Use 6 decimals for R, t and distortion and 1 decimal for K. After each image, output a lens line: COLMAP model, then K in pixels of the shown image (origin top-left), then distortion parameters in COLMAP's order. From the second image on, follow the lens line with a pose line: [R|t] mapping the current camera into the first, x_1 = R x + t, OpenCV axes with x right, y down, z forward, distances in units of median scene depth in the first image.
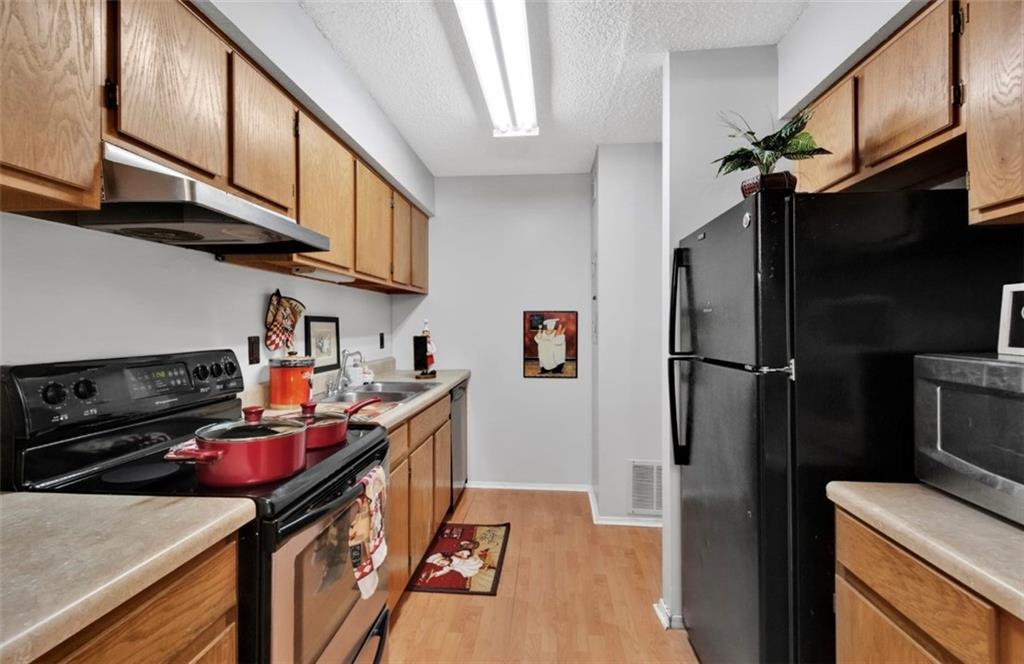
lens RADIAL K [[473.3, 0, 506.5], [0, 473.3, 323.6], [0, 0, 1]] dist [0.011519, -0.004043]
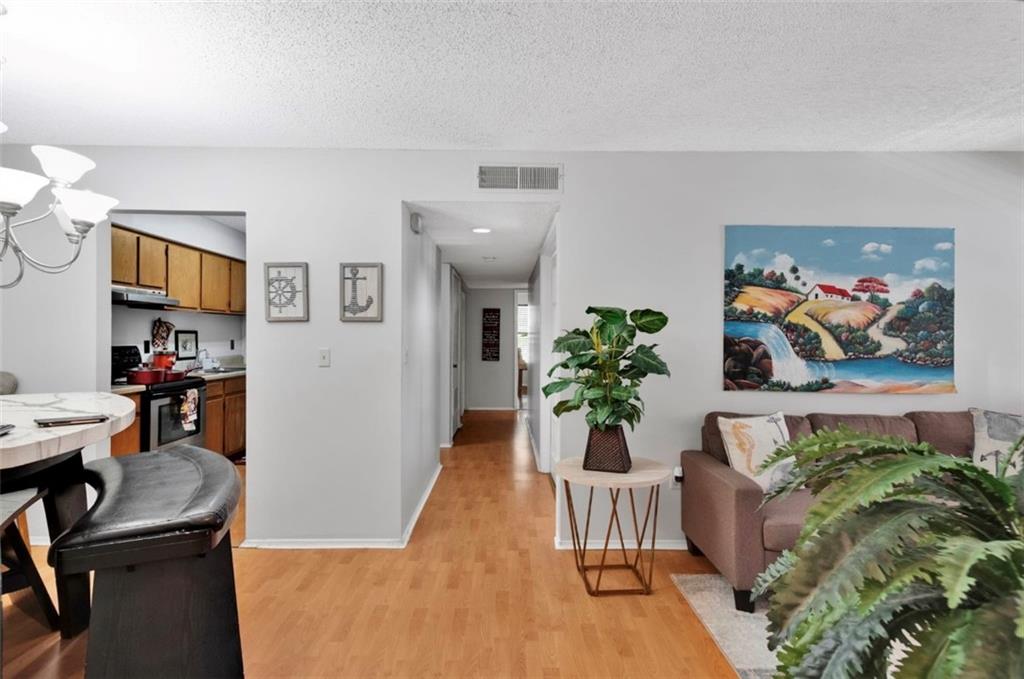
lens RADIAL K [[545.3, 0, 503.0], [0, 545.3, 333.1], [0, 0, 1]] dist [0.026276, 0.000493]
pose [[0.996722, 0.010502, 0.080223, 0.827954], [-0.010695, 0.999941, 0.001976, -0.027921], [-0.080197, -0.002828, 0.996775, -1.531661]]
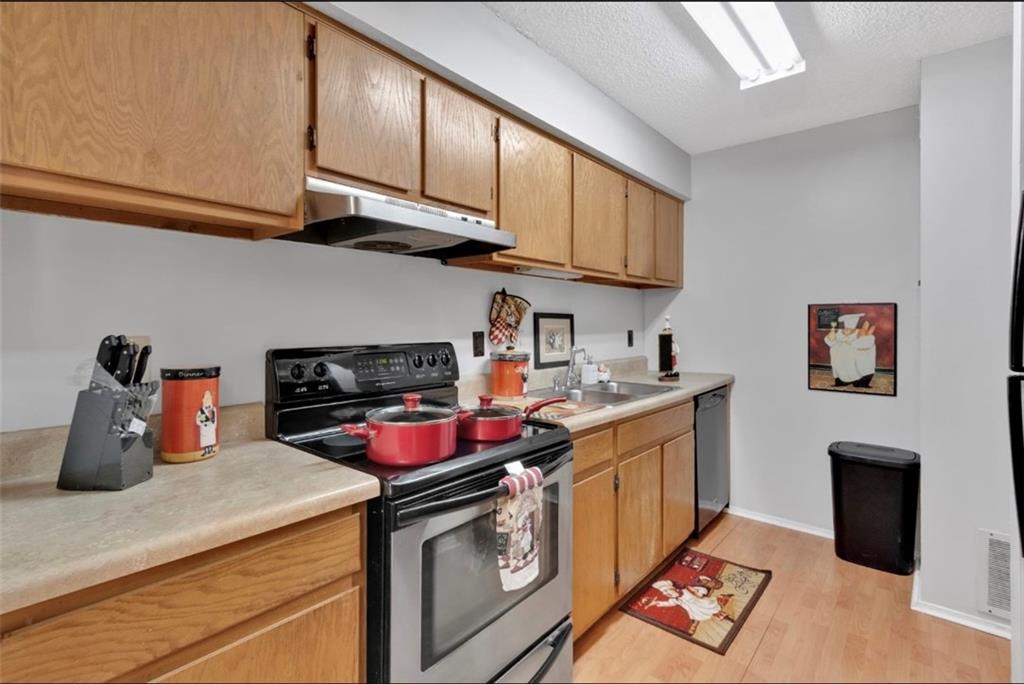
lens RADIAL K [[478.8, 0, 512.3], [0, 478.8, 322.0], [0, 0, 1]] dist [0.015392, -0.004952]
pose [[0.817694, 0.001042, -0.575652, 0.161847], [-0.000195, 0.999999, 0.001534, 0.002774], [0.575653, -0.001143, 0.817693, 0.123959]]
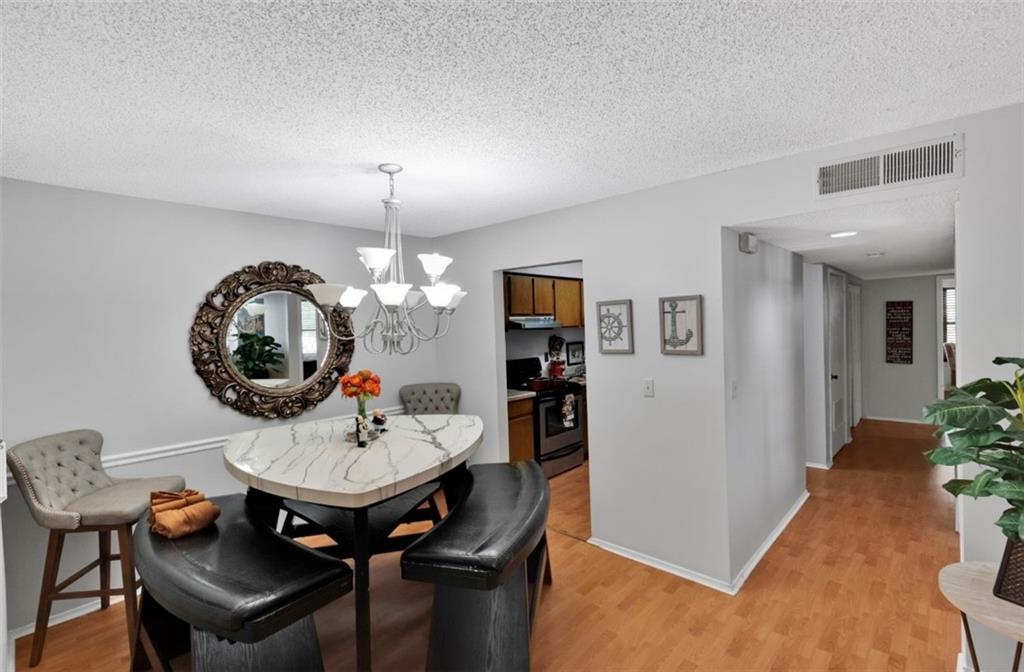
lens RADIAL K [[470.5, 0, 503.0], [0, 470.5, 333.5], [0, 0, 1]] dist [0.008059, -0.001998]
pose [[0.780642, -0.005726, -0.624953, 0.990139], [0.029767, 0.999164, 0.028027, -0.165446], [0.624270, -0.040482, 0.780159, -1.312392]]
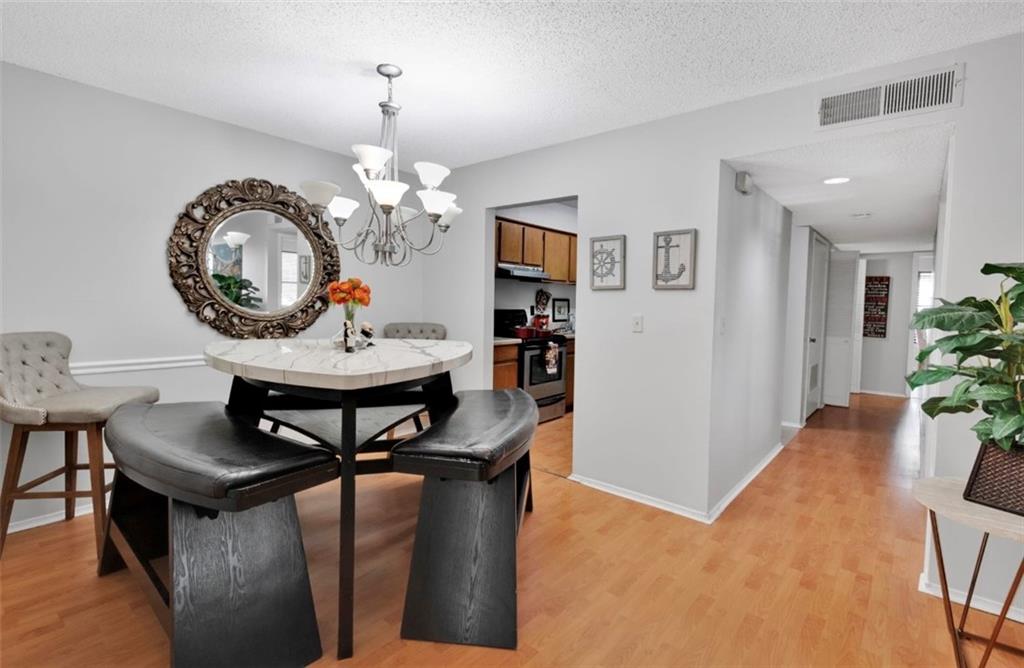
lens RADIAL K [[473.3, 0, 504.6], [0, 473.3, 323.5], [0, 0, 1]] dist [0.011519, -0.004043]
pose [[0.806234, 0.049345, -0.589535, 0.964094], [-0.020138, 0.998227, 0.056013, -0.022647], [0.591254, -0.033288, 0.805798, -1.328112]]
